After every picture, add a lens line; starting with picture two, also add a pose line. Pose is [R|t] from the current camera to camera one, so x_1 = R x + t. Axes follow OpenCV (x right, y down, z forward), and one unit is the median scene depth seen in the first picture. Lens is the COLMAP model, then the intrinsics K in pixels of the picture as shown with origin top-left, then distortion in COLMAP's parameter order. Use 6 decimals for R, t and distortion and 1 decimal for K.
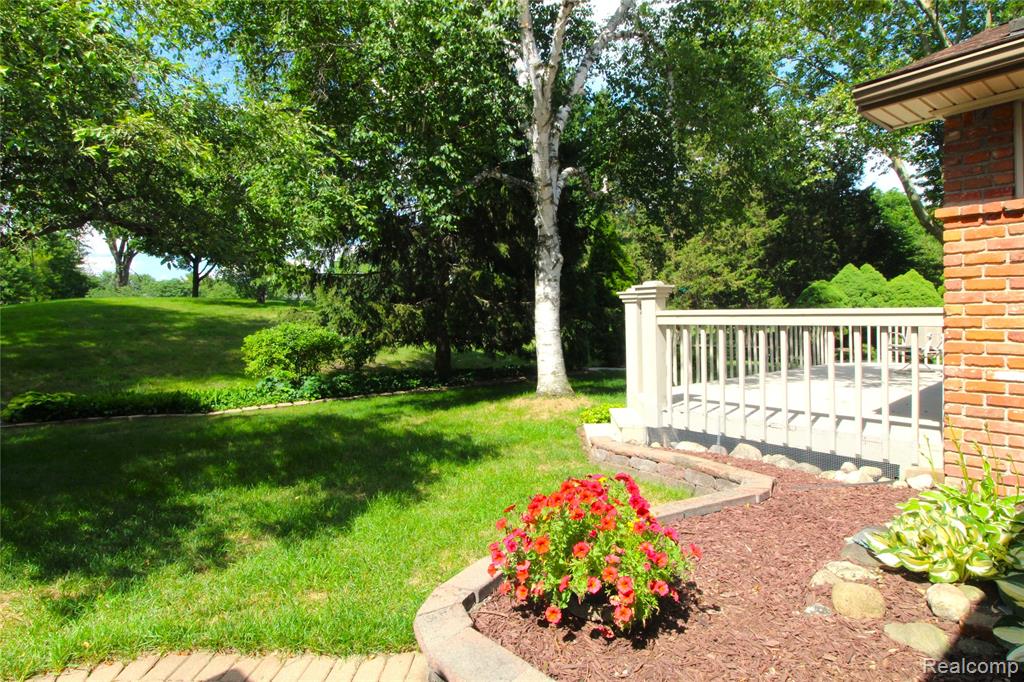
lens RADIAL K [[575.2, 0, 518.9], [0, 575.2, 338.6], [0, 0, 1]] dist [-0.001695, -0.003144]
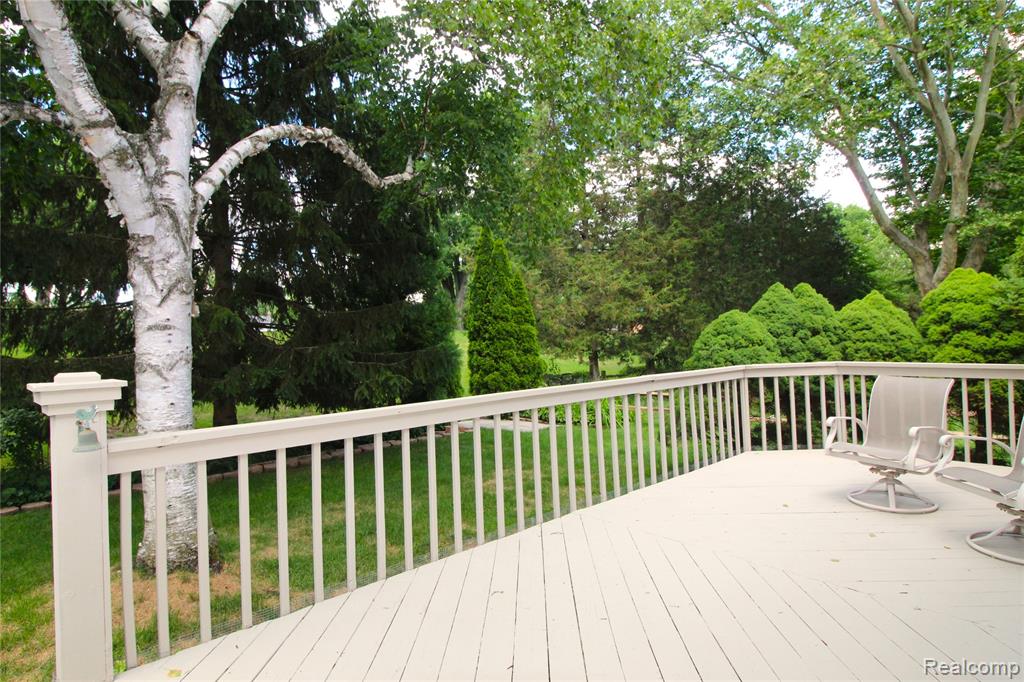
lens RADIAL K [[575.2, 0, 505.2], [0, 575.2, 339.0], [0, 0, 1]] dist [-0.001695, -0.003144]
pose [[0.999541, -0.017069, 0.025011, 0.136919], [0.017901, 0.999281, -0.033412, -0.027843], [-0.024422, 0.033844, 0.999129, 0.198569]]
